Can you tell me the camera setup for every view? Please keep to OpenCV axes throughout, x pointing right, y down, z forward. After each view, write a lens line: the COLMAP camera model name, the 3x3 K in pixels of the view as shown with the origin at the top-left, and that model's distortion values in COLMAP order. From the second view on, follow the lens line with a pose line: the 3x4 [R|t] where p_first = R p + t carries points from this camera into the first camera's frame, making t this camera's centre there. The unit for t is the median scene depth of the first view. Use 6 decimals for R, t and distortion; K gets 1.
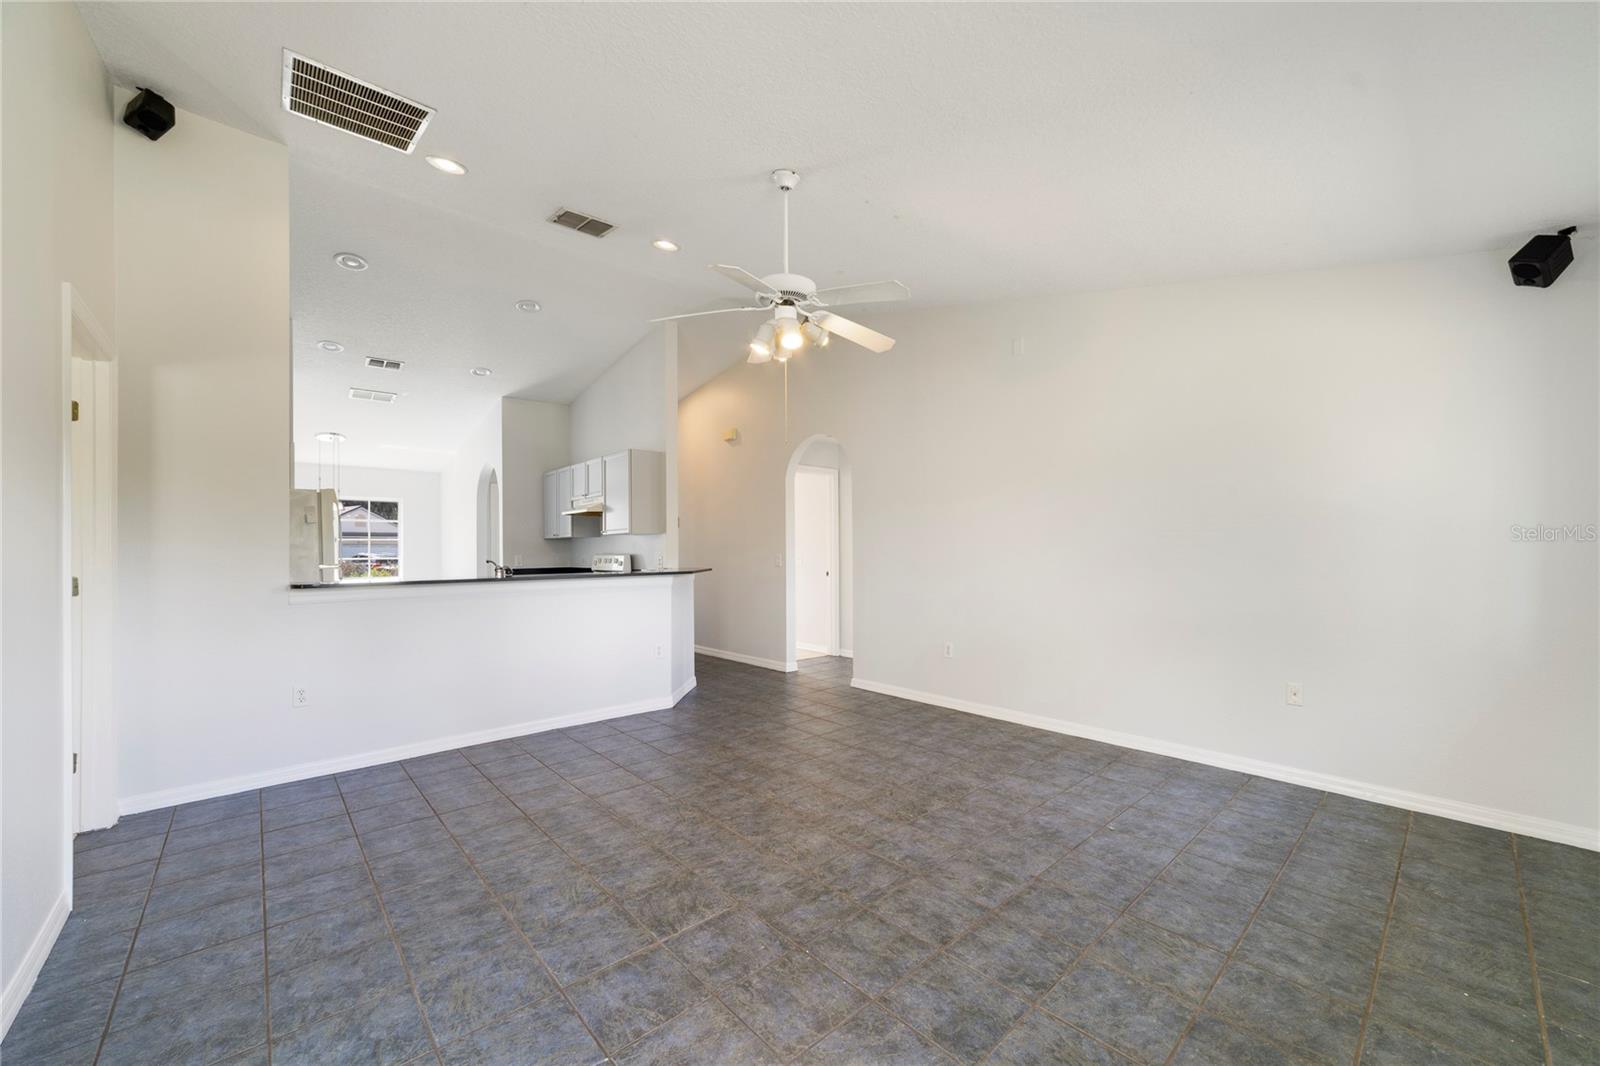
lens RADIAL K [[615.3, 0, 803.2], [0, 615.3, 548.4], [0, 0, 1]] dist [-0.011436, 0.000668]
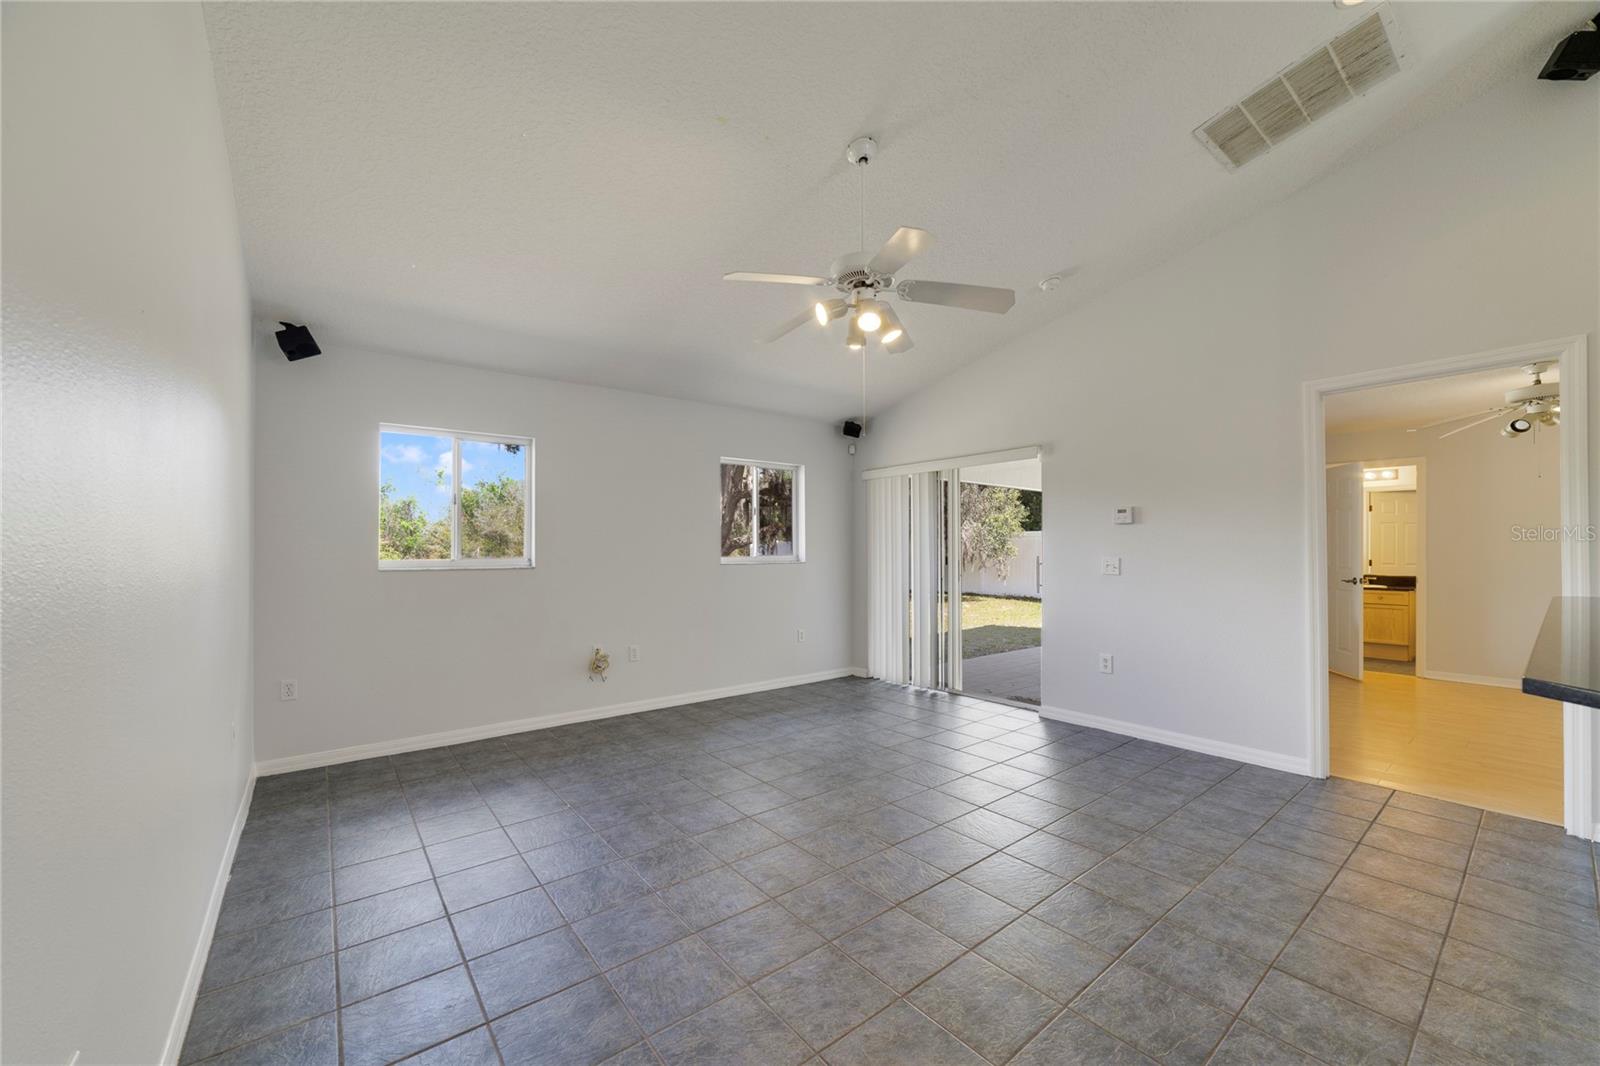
lens RADIAL K [[615.3, 0, 803.2], [0, 615.3, 548.4], [0, 0, 1]] dist [-0.011436, 0.000668]
pose [[-0.998124, 0.006251, 0.060901, 0.010237], [0.005683, 0.999939, -0.009510, 0.005054], [-0.060957, -0.009146, -0.998098, 1.745813]]
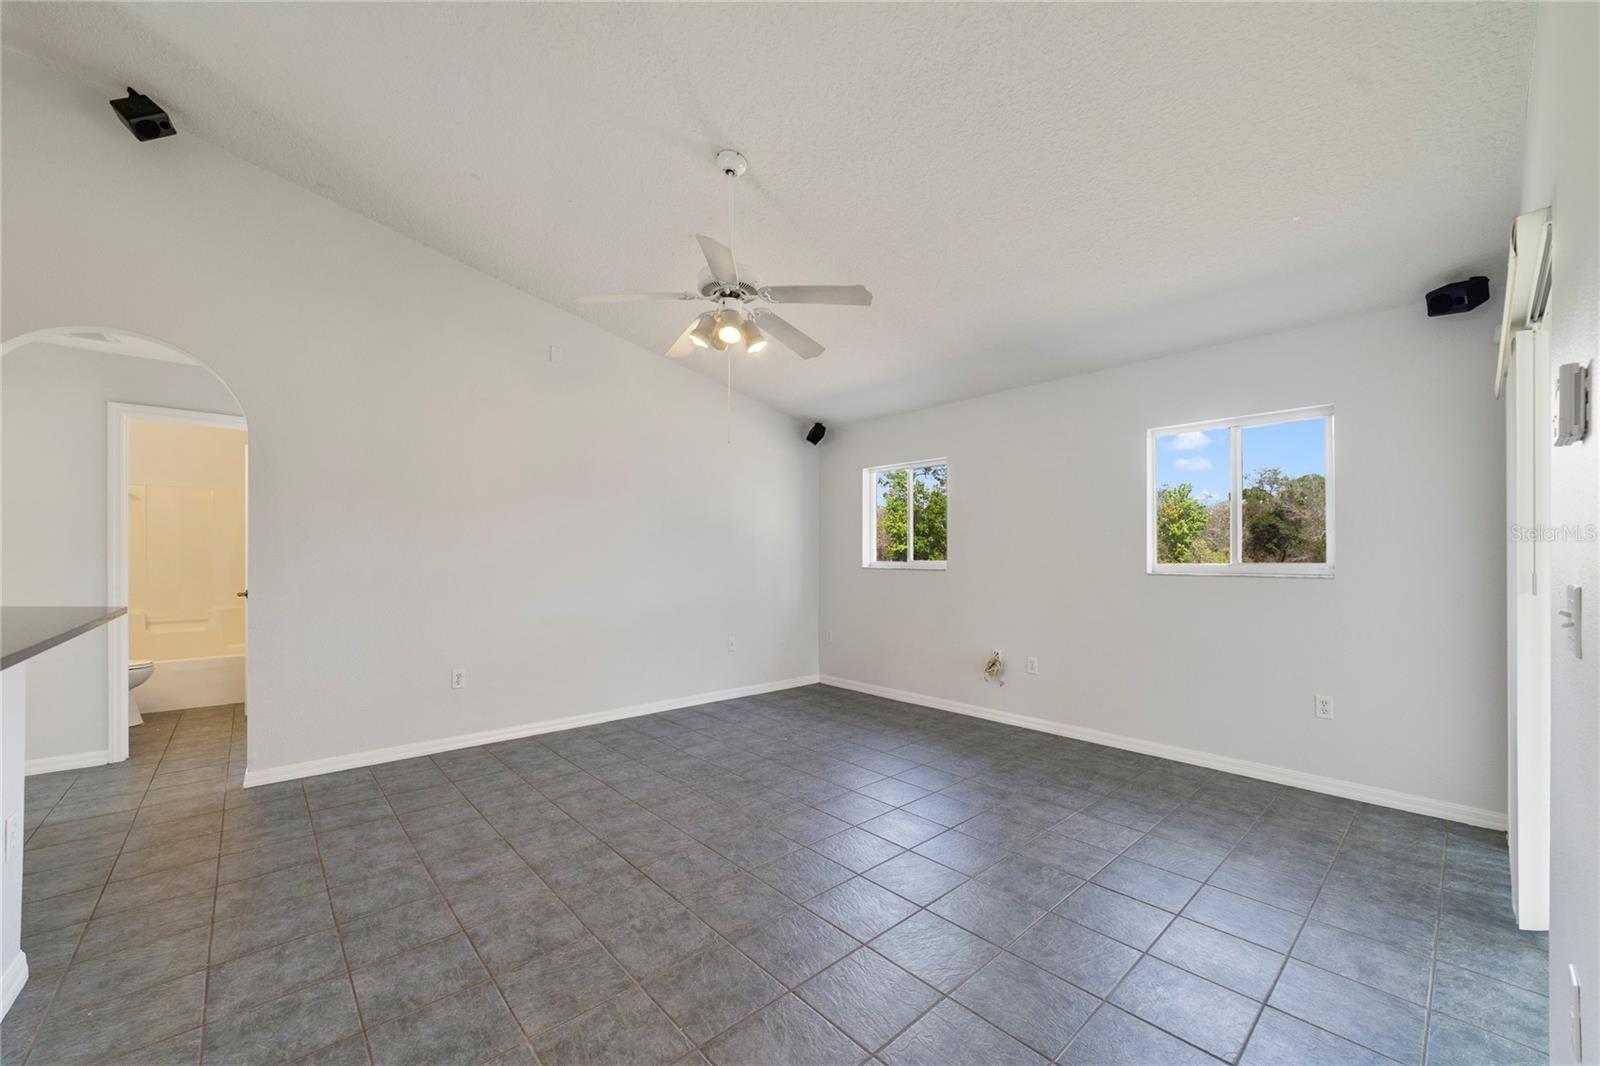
lens RADIAL K [[615.3, 0, 803.2], [0, 615.3, 548.4], [0, 0, 1]] dist [-0.011436, 0.000668]
pose [[-0.000089, 0.020431, 0.999791, -0.880451], [-0.004291, 0.999782, -0.020431, 0.008510], [-0.999991, -0.004292, -0.000002, 0.804292]]
